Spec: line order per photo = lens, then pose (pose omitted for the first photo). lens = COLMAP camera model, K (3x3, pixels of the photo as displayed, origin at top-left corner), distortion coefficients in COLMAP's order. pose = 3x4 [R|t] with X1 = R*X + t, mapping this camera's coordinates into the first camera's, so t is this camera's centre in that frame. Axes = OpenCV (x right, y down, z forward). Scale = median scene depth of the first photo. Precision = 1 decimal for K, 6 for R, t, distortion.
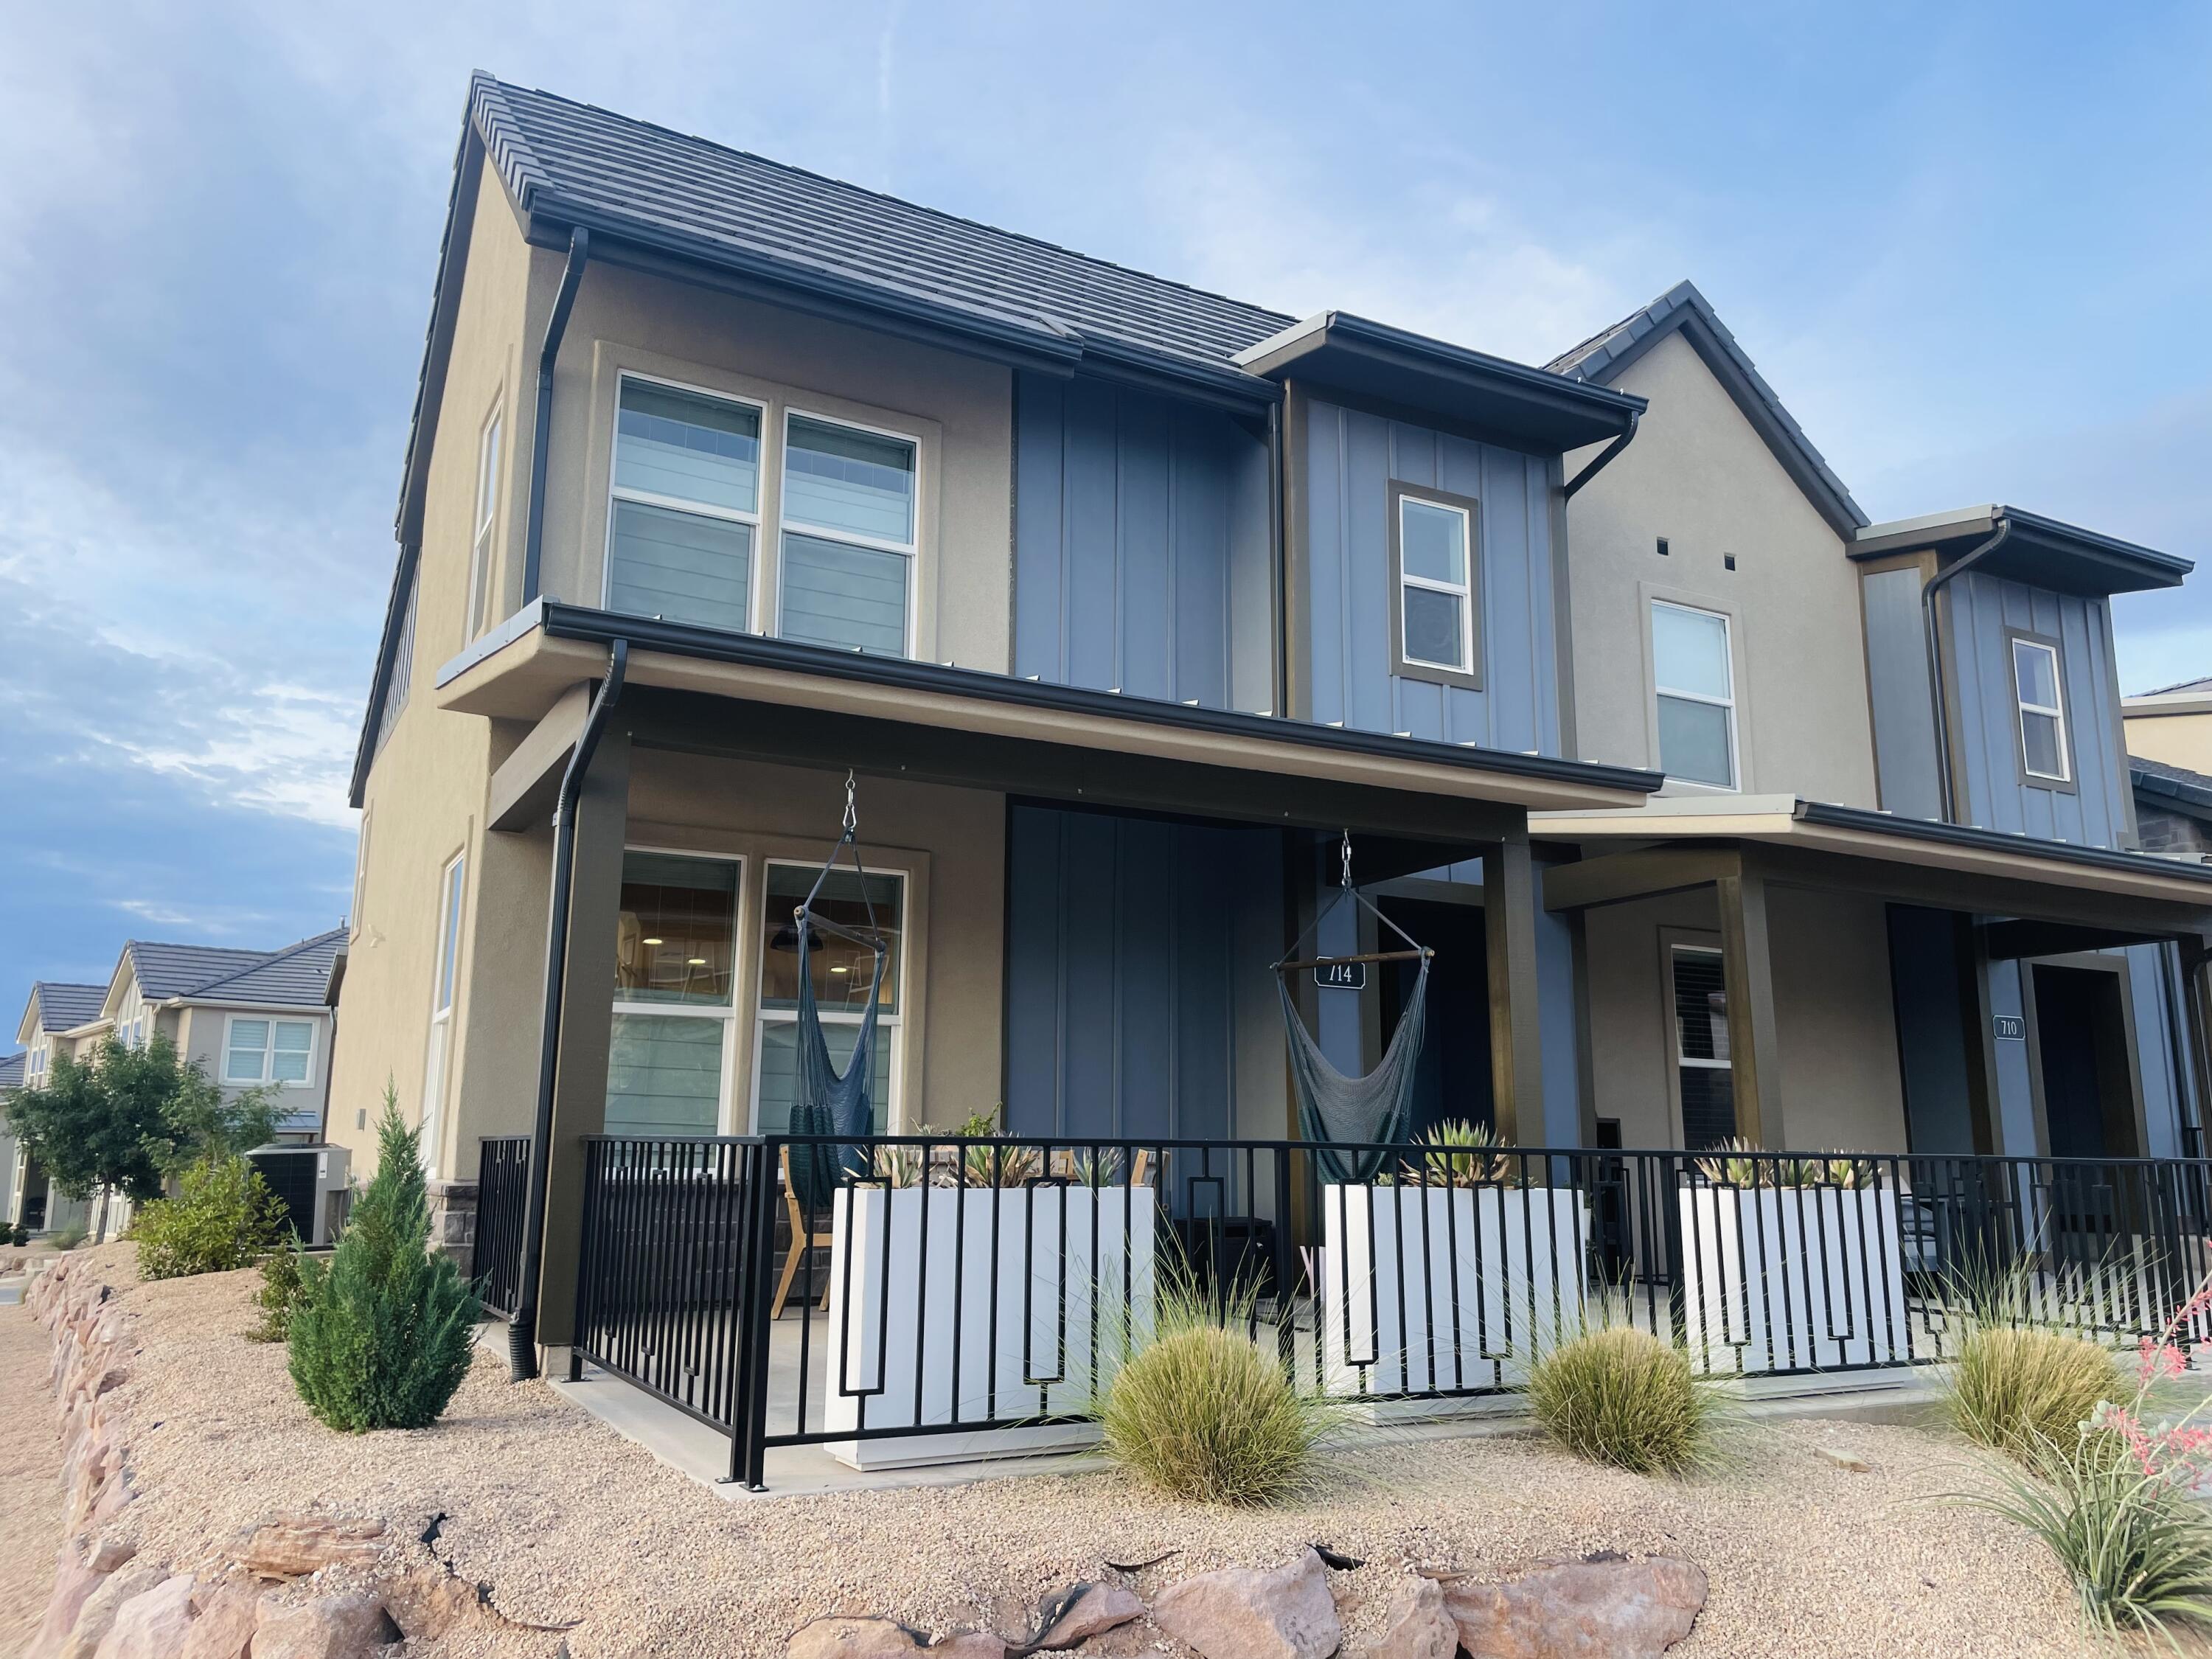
lens RADIAL K [[1657.5, 0, 1126.9], [0, 1657.5, 834.7], [0, 0, 1]] dist [0.054480, -0.071877]
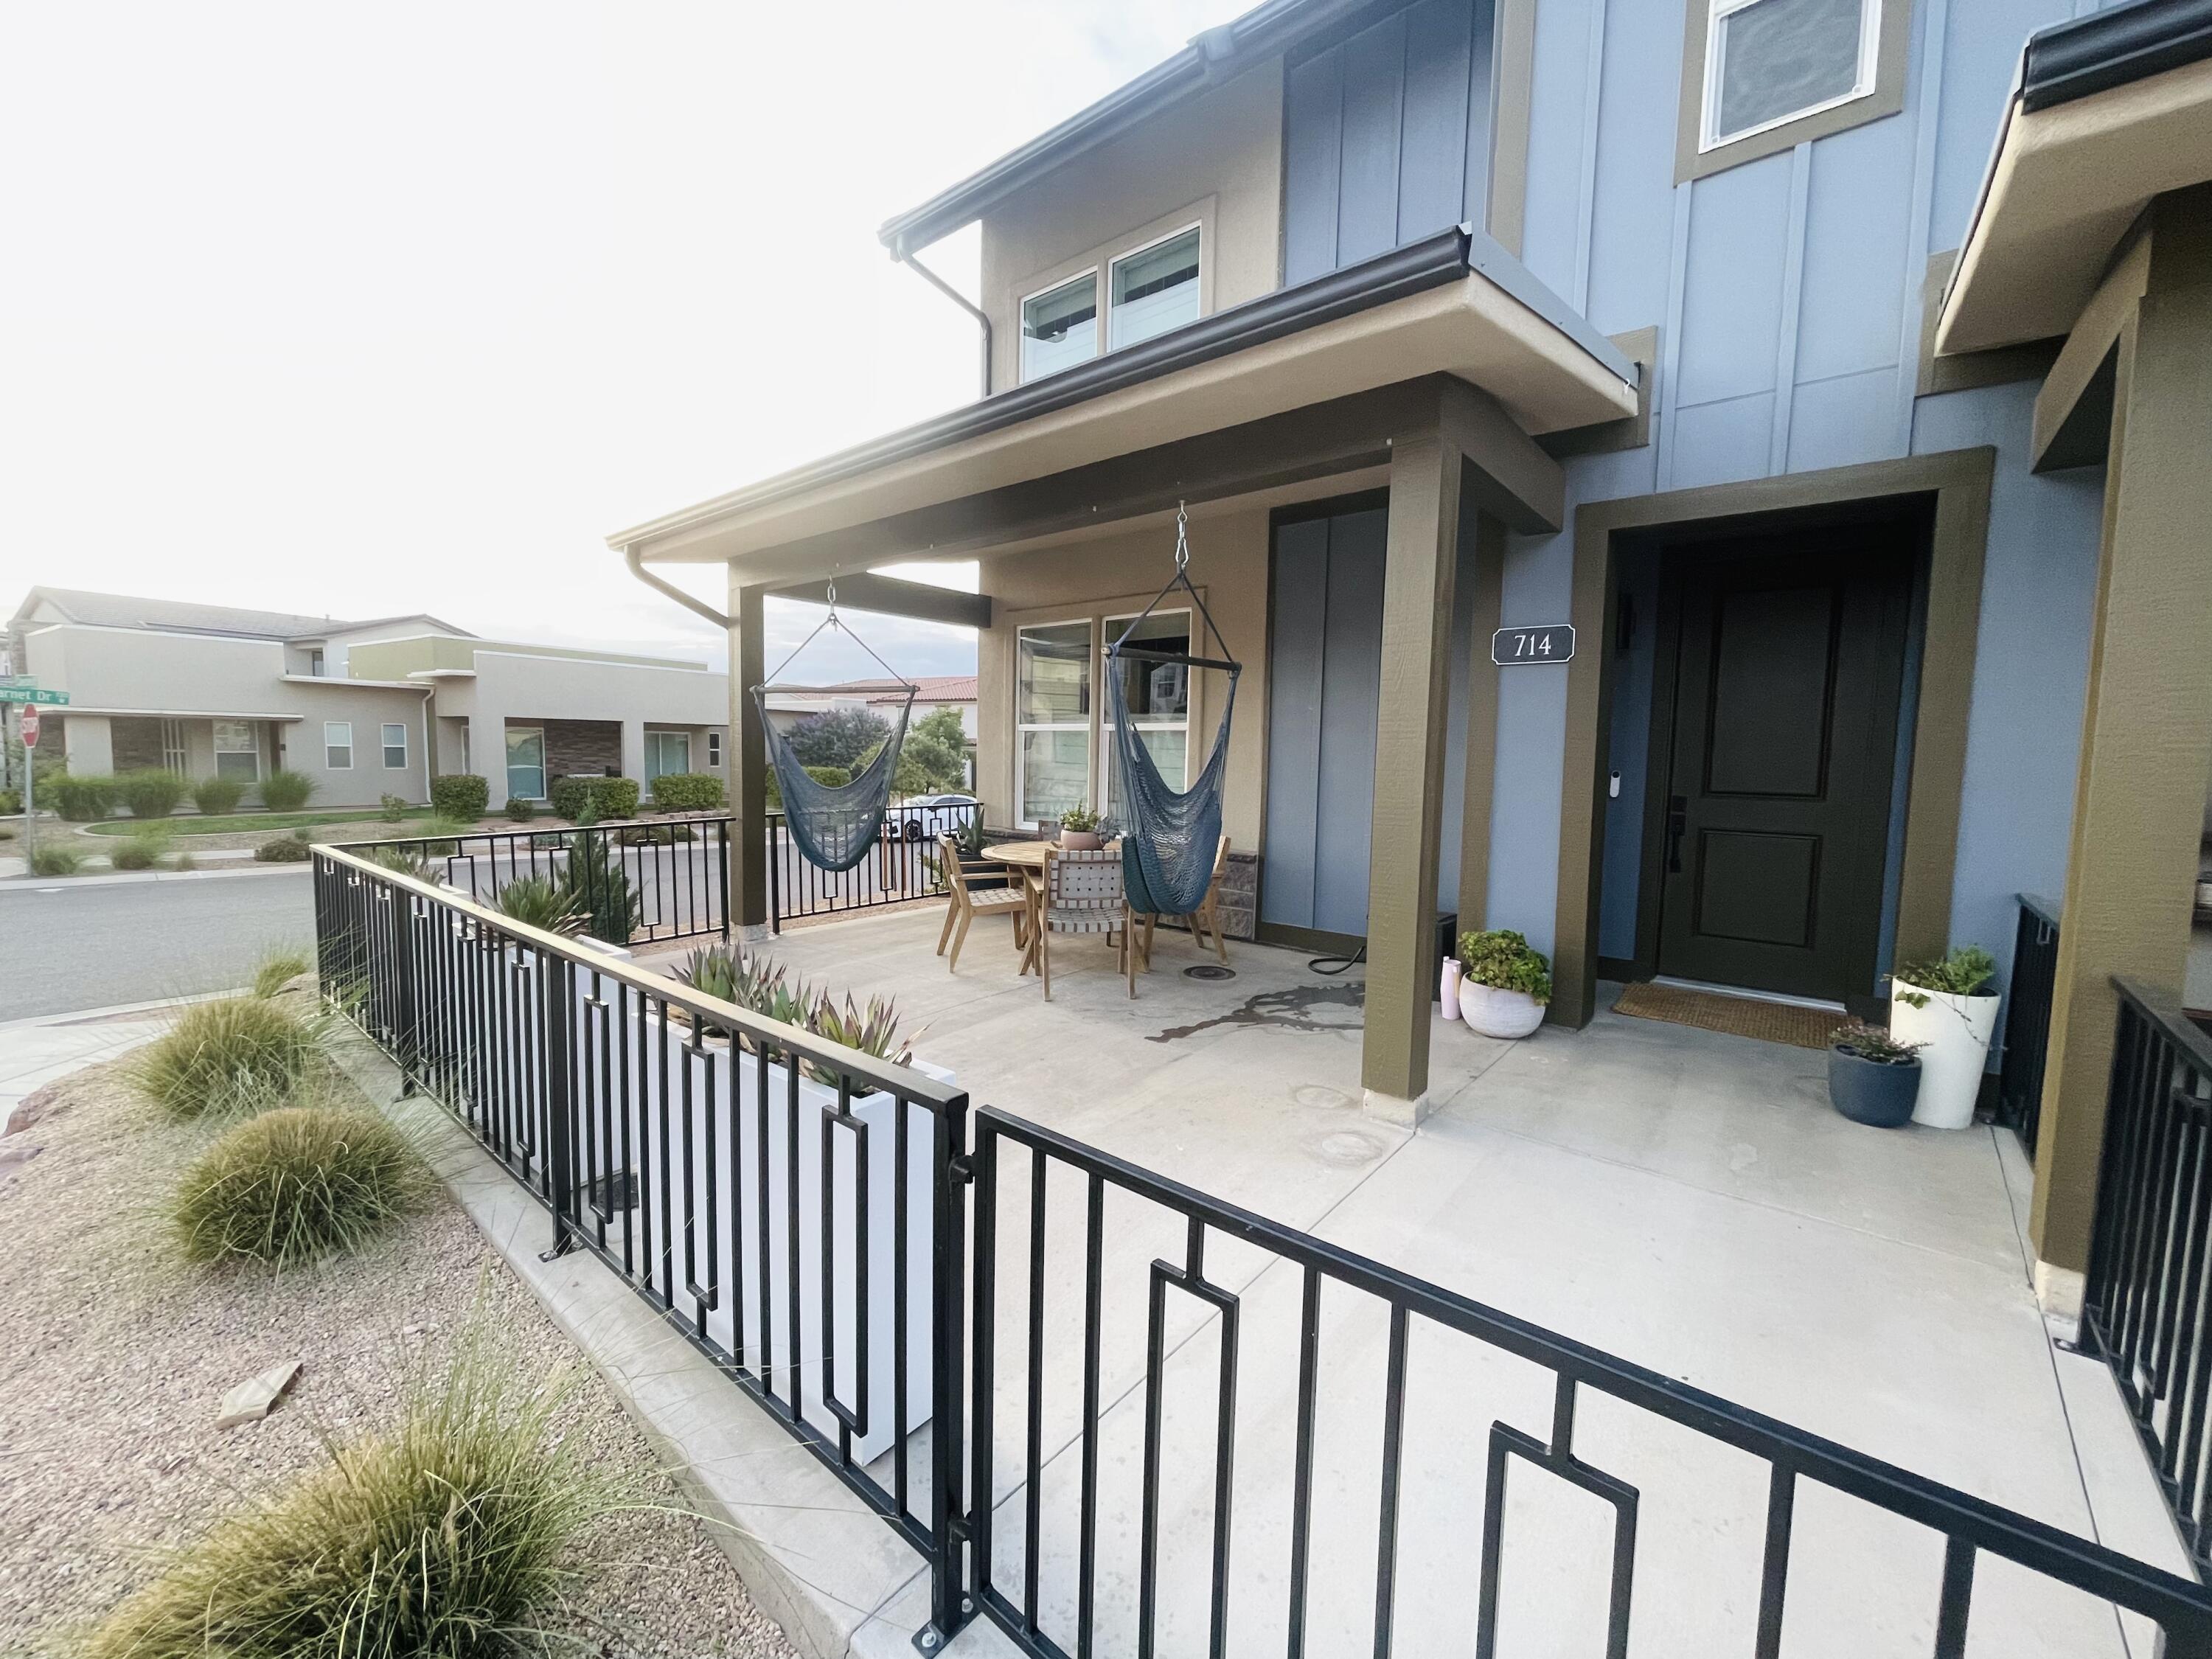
lens RADIAL K [[886.3, 0, 1113.2], [0, 886.3, 830.9], [0, 0, 1]] dist [-0.001197, -0.000665]
pose [[0.365683, 0.082132, -0.927109, 0.465653], [0.168725, 0.973745, 0.152815, 0.071869], [0.915318, -0.212308, 0.342224, 0.652743]]
